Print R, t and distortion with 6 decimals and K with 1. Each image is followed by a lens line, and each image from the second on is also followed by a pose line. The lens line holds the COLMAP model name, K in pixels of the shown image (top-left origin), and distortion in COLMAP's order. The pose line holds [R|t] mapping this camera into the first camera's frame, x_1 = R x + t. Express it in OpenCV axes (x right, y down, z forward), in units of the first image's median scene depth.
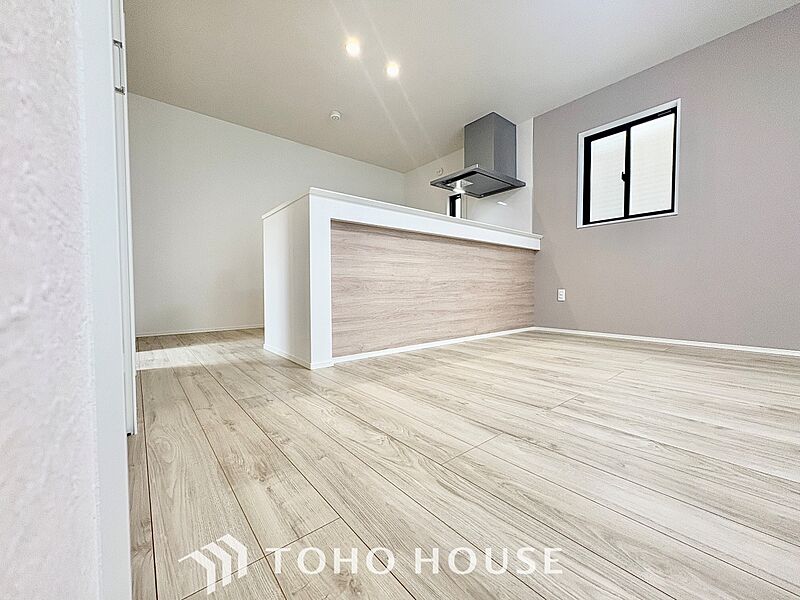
lens RADIAL K [[320.1, 0, 398.5], [0, 320.1, 299.8], [0, 0, 1]] dist [-0.000695, 0.000743]
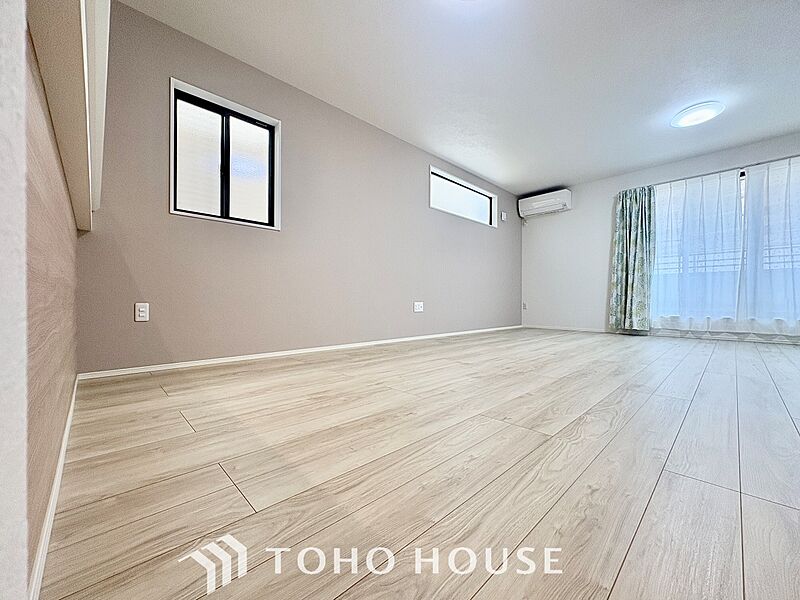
lens RADIAL K [[320.1, 0, 398.7], [0, 320.1, 300.9], [0, 0, 1]] dist [-0.000695, 0.000743]
pose [[-0.073921, 0.002626, 0.997261, -0.210306], [0.031809, 0.999494, -0.000274, -0.028864], [-0.996757, 0.031701, -0.073967, 0.763852]]
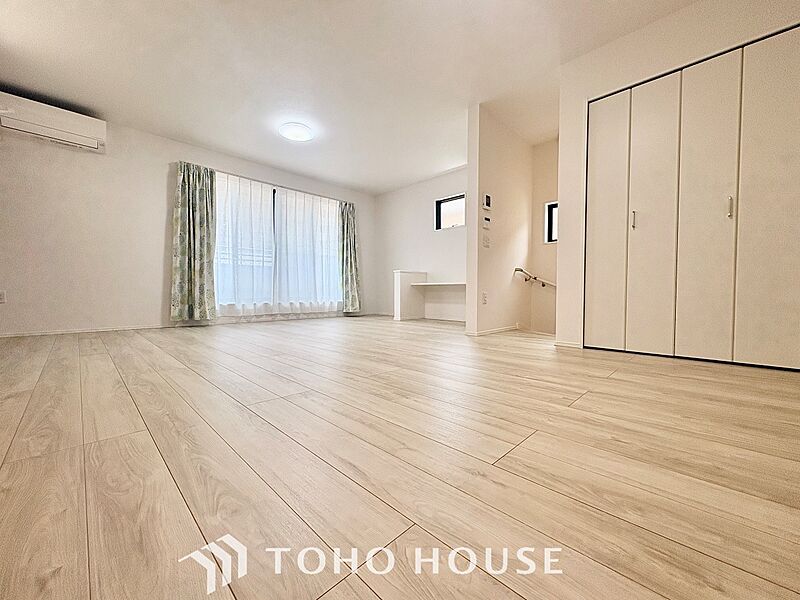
lens RADIAL K [[320.1, 0, 399.3], [0, 320.1, 299.7], [0, 0, 1]] dist [-0.000695, 0.000743]
pose [[-0.994809, 0.004012, -0.101681, 0.665170], [-0.002116, 0.998191, 0.060089, -0.034134], [0.101738, 0.059992, -0.993001, 1.072852]]
